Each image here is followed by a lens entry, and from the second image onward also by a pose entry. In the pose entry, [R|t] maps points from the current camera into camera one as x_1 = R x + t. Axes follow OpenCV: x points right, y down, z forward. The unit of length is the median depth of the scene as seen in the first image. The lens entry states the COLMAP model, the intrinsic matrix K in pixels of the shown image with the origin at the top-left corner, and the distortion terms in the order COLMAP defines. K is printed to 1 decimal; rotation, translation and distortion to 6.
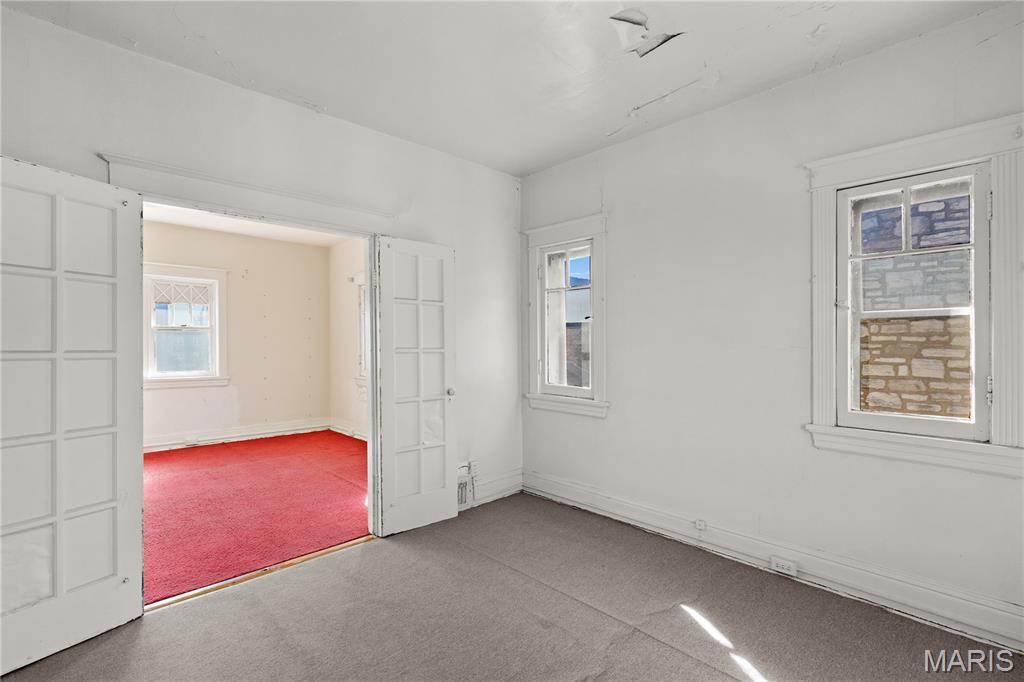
lens RADIAL K [[469.4, 0, 512.0], [0, 469.4, 341.0], [0, 0, 1]] dist [-0.003438, -0.000913]
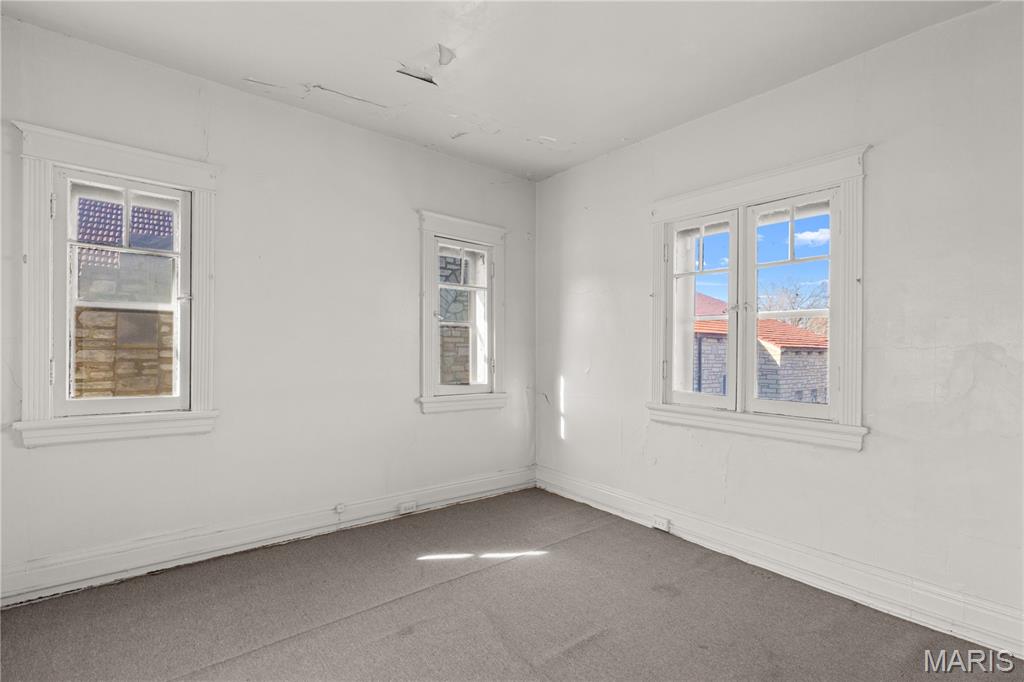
lens RADIAL K [[465.1, 0, 515.5], [0, 465.1, 341.6], [0, 0, 1]] dist [0.001872, -0.000481]
pose [[0.078054, 0.017541, 0.996795, -0.577577], [-0.016768, 0.999727, -0.016279, 0.023427], [-0.996808, -0.015444, 0.078326, 0.488256]]
